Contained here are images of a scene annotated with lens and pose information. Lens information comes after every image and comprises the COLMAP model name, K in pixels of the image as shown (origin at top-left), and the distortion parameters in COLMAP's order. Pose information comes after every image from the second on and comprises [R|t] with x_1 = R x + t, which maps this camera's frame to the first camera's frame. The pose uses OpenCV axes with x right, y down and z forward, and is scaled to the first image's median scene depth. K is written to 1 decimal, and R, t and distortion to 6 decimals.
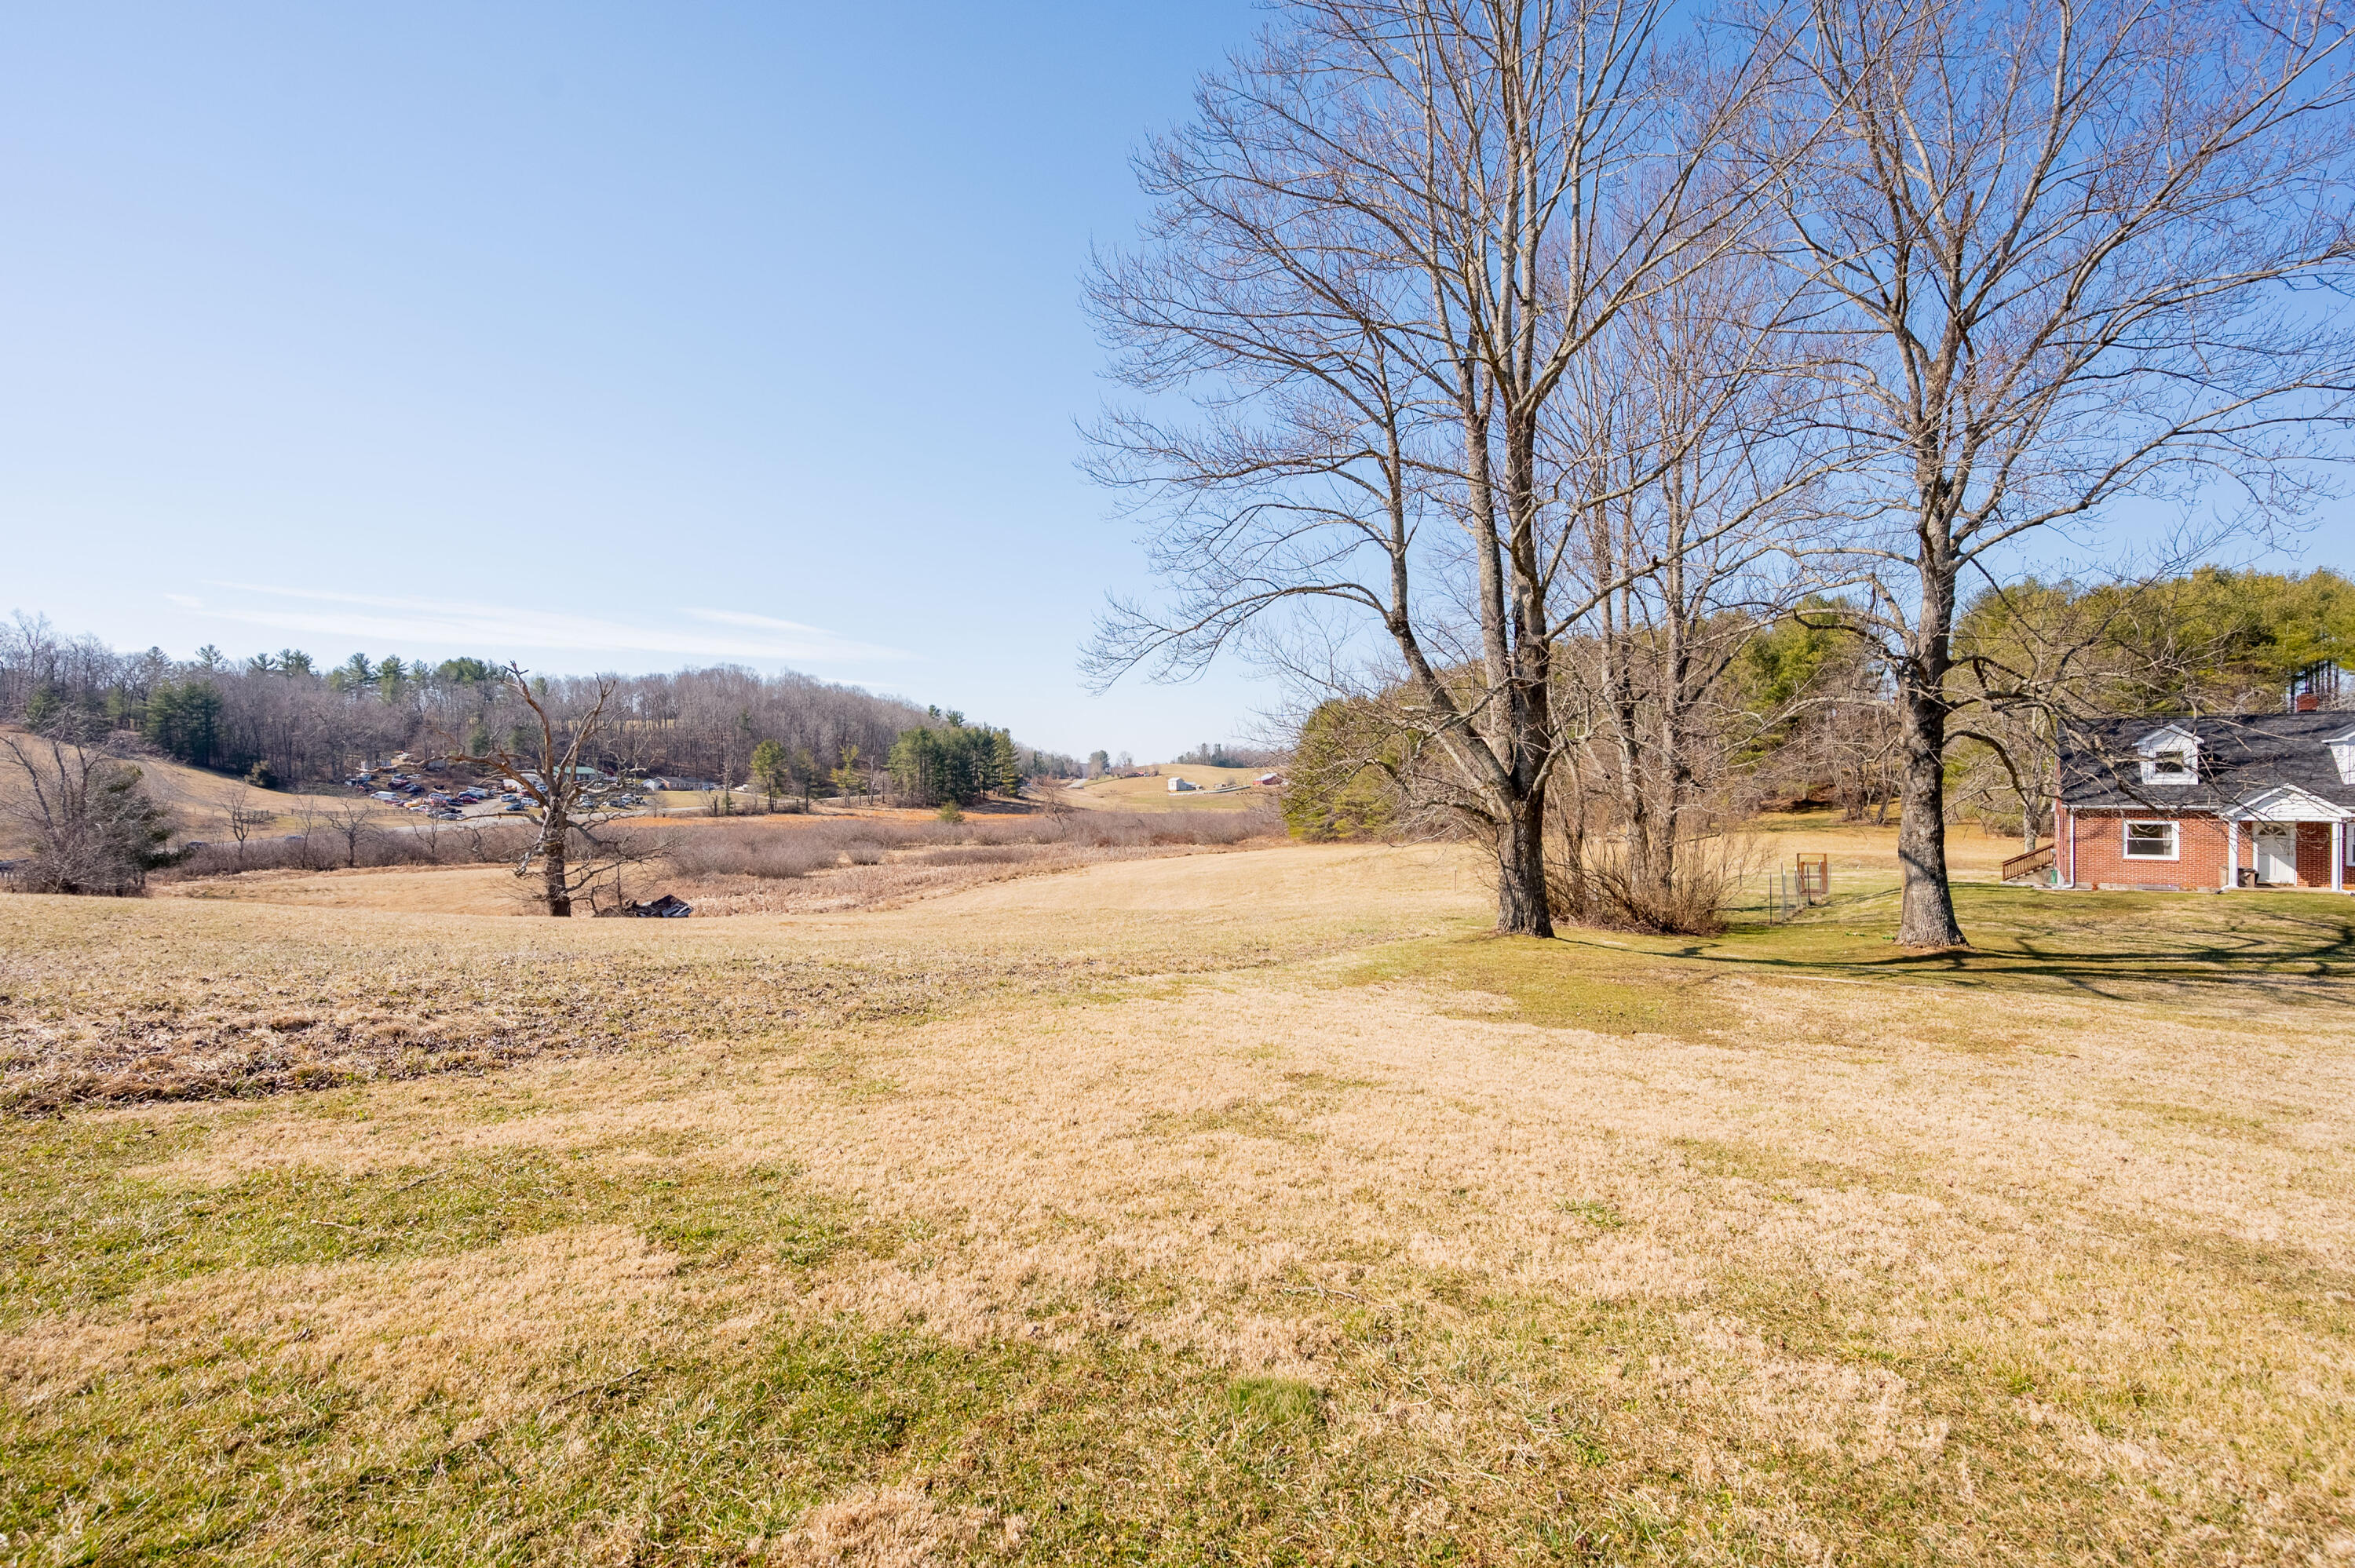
lens RADIAL K [[1002.3, 0, 1183.7], [0, 1002.3, 794.9], [0, 0, 1]] dist [-0.002525, -0.000615]
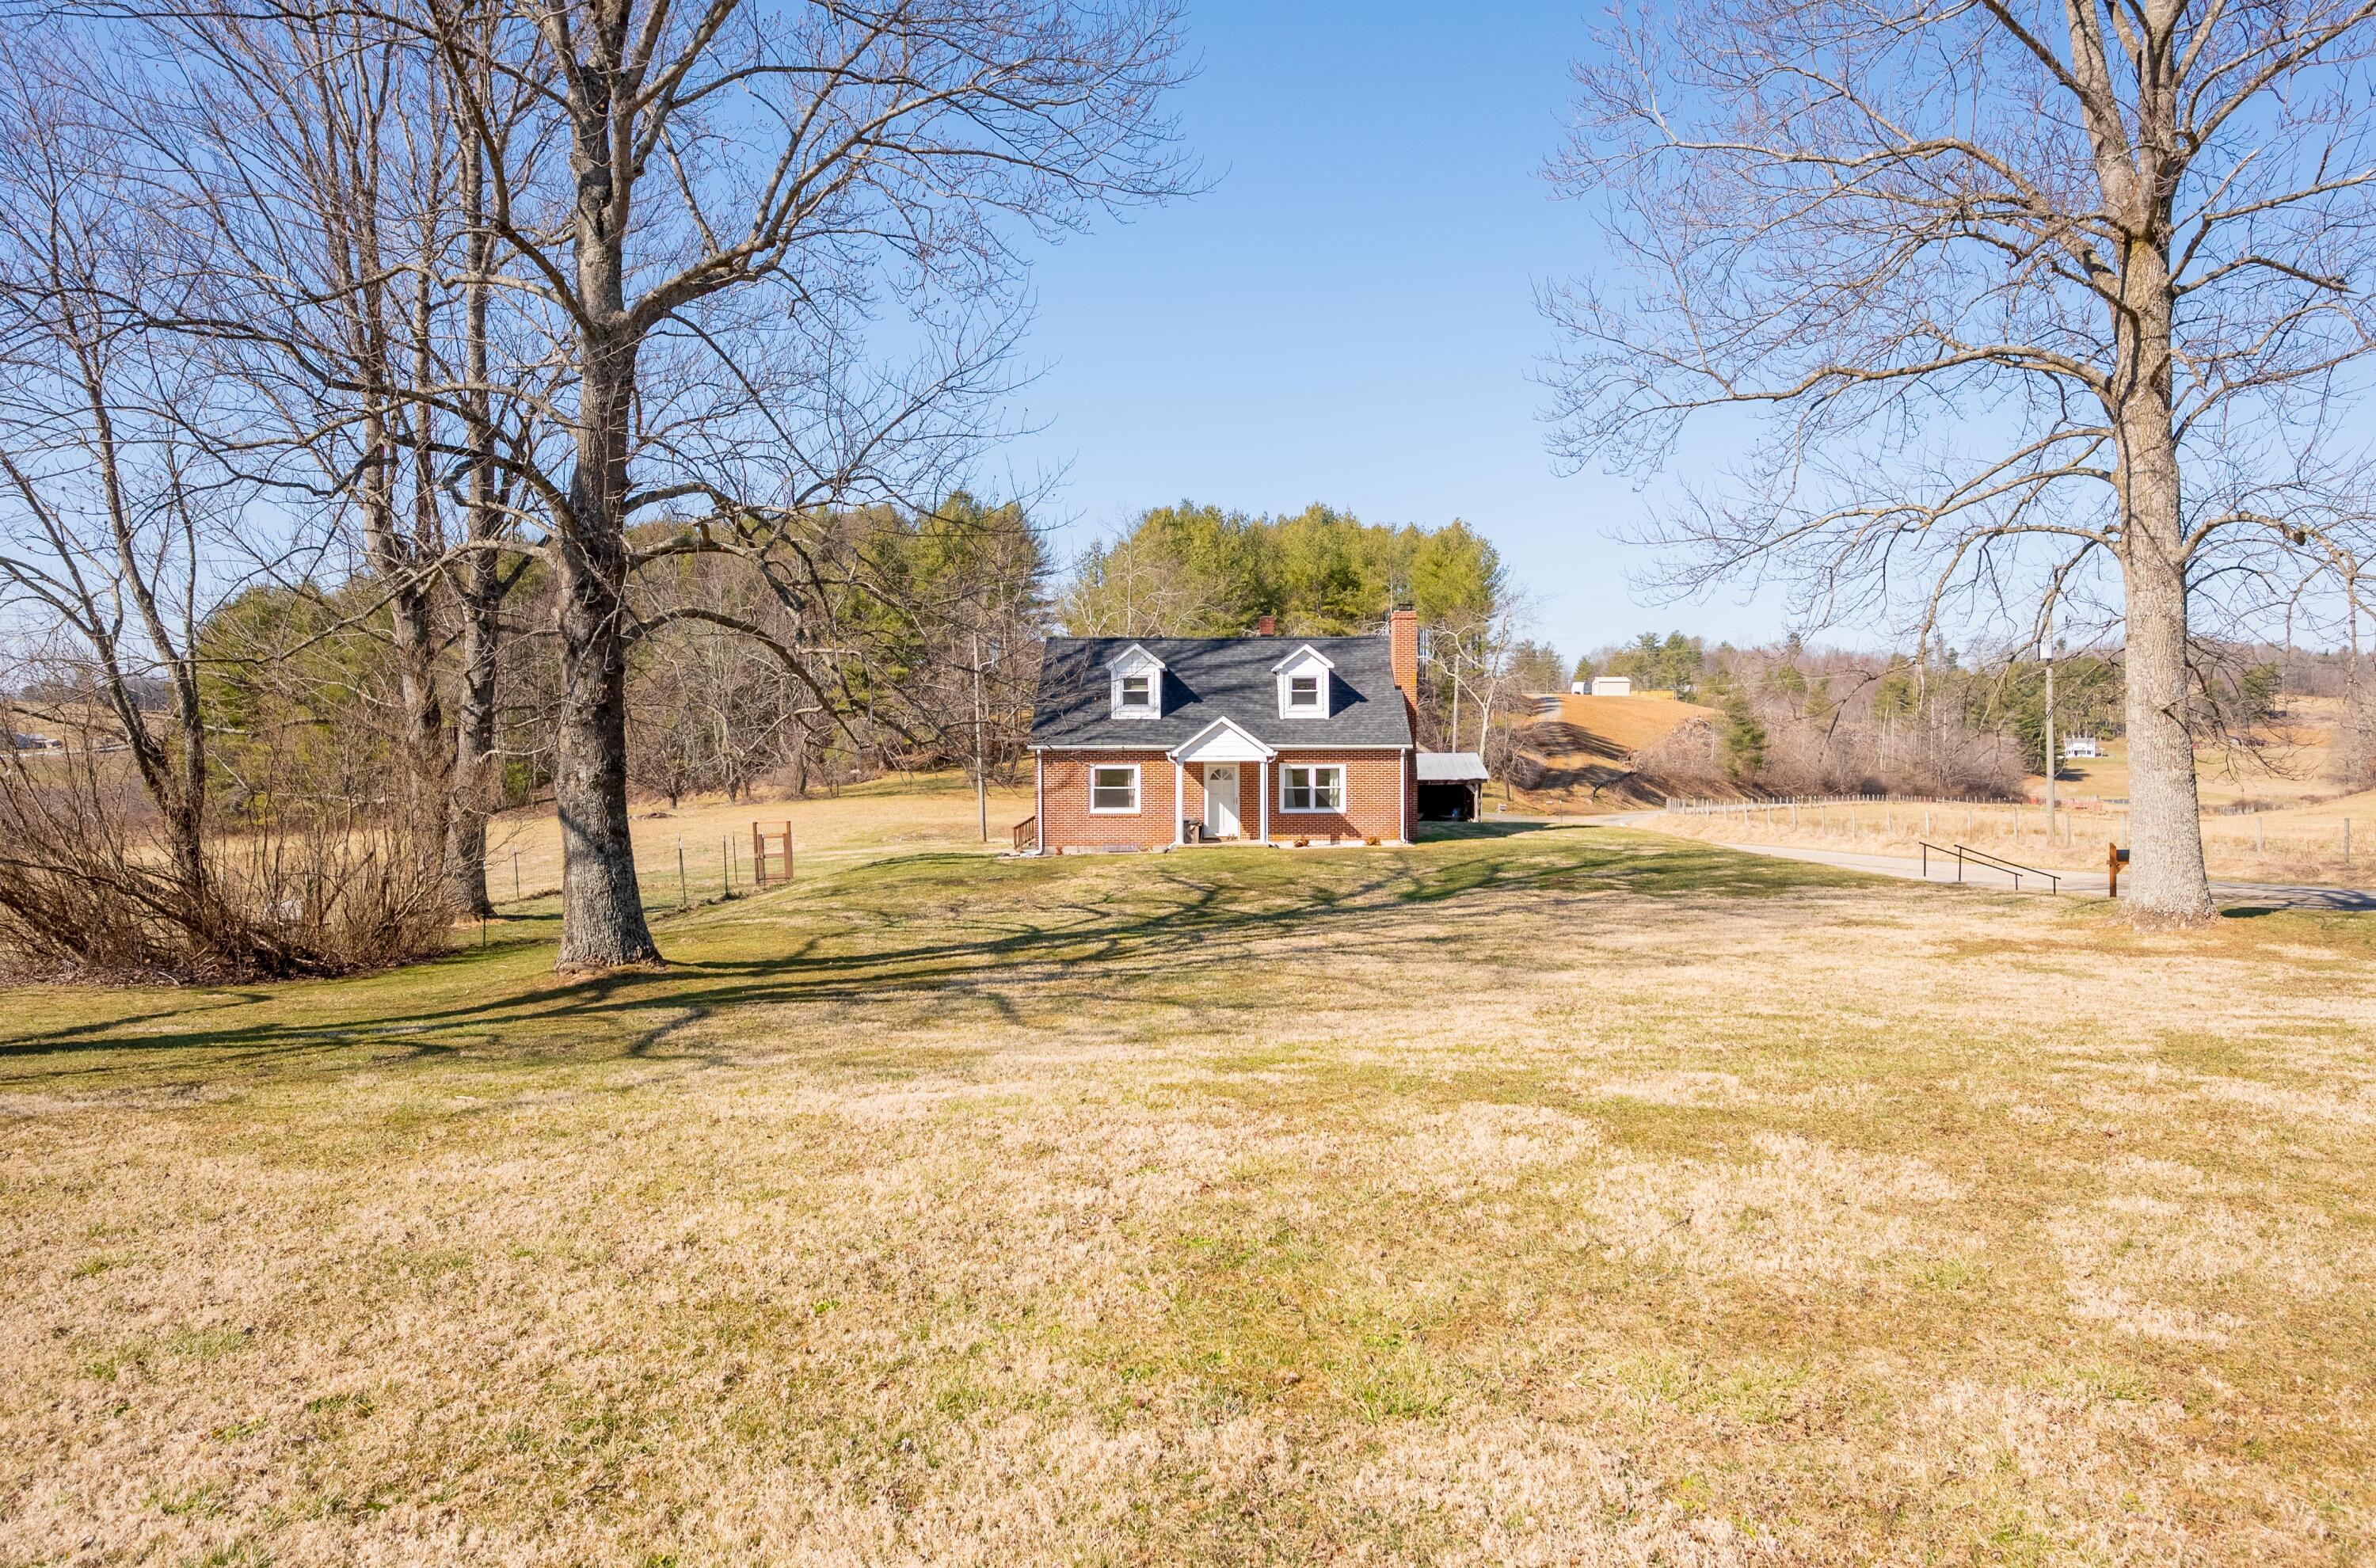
lens RADIAL K [[1420.0, 0, 1197.2], [0, 1420.0, 772.3], [0, 0, 1]] dist [0.000027, 0.000297]
pose [[0.778540, -0.012327, 0.627474, 0.312754], [0.004669, 0.999893, 0.013850, 0.016654], [-0.627578, -0.007853, 0.778514, 0.083149]]
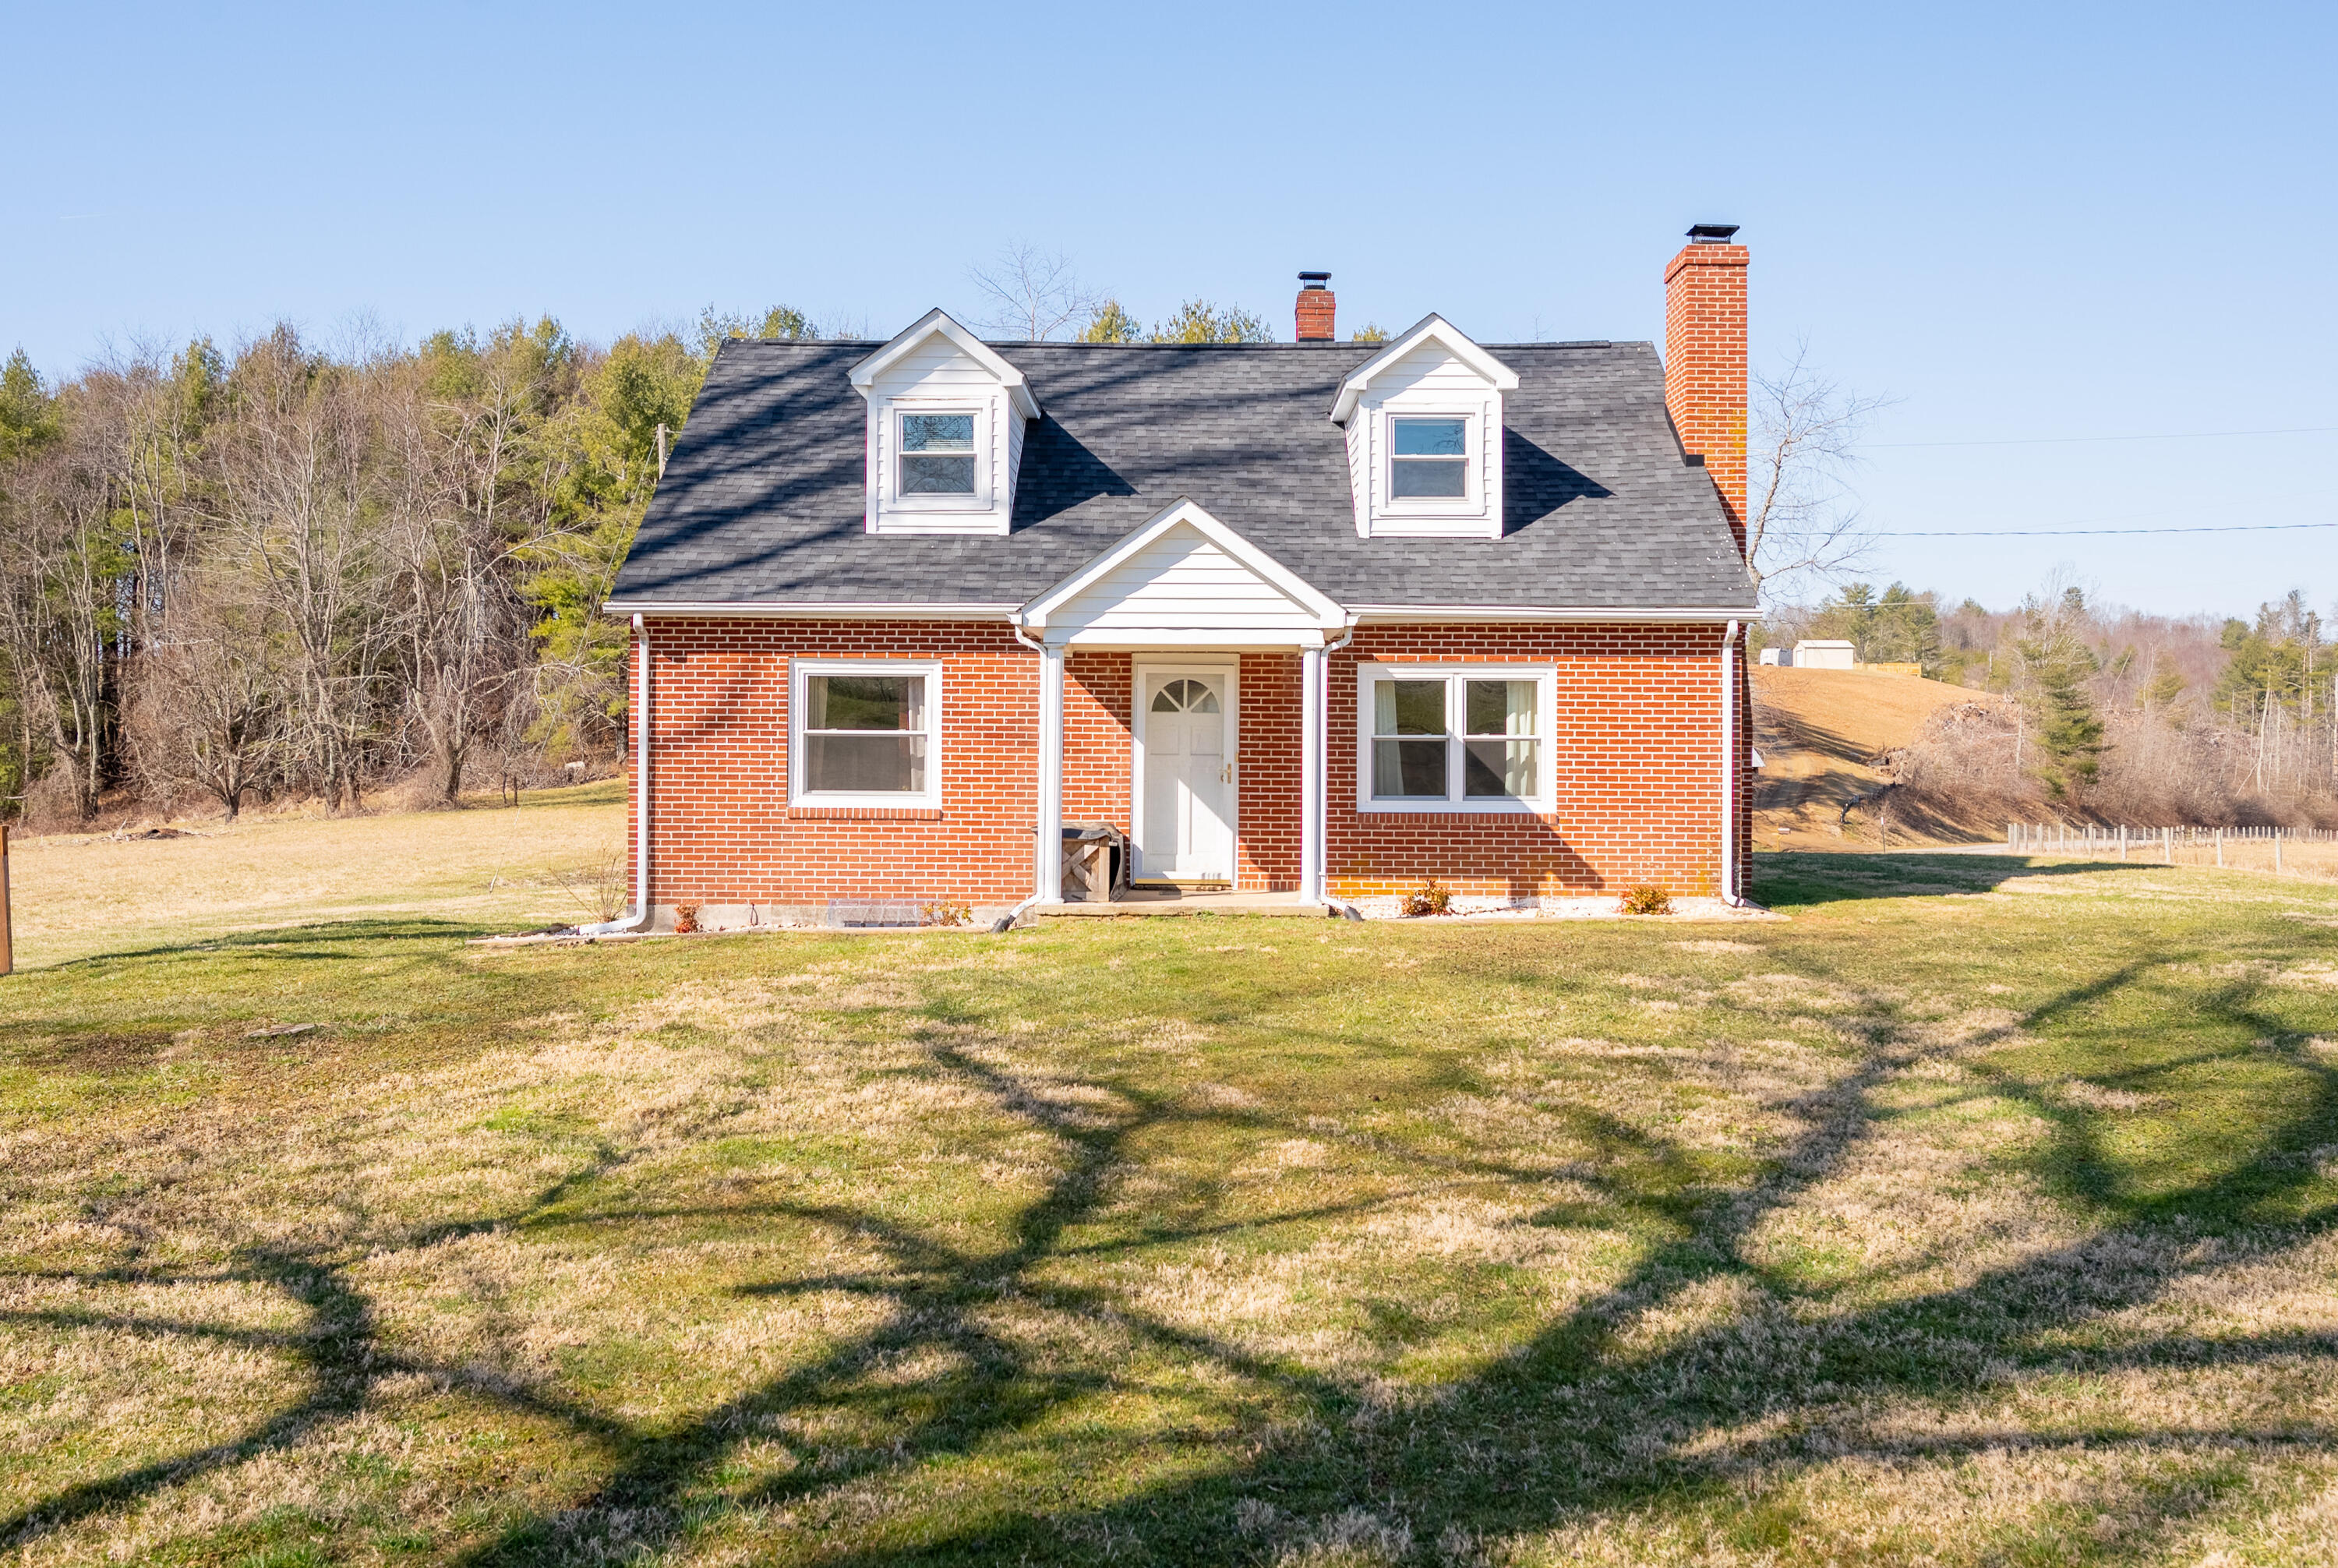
lens RADIAL K [[2076.1, 0, 1166.9], [0, 2076.1, 690.6], [0, 0, 1]] dist [0.005820, -0.014164]
pose [[0.781757, 0.025650, 0.623055, 0.687119], [-0.005485, 0.999398, -0.034261, 0.051717], [-0.623559, 0.023367, 0.781427, 0.519814]]
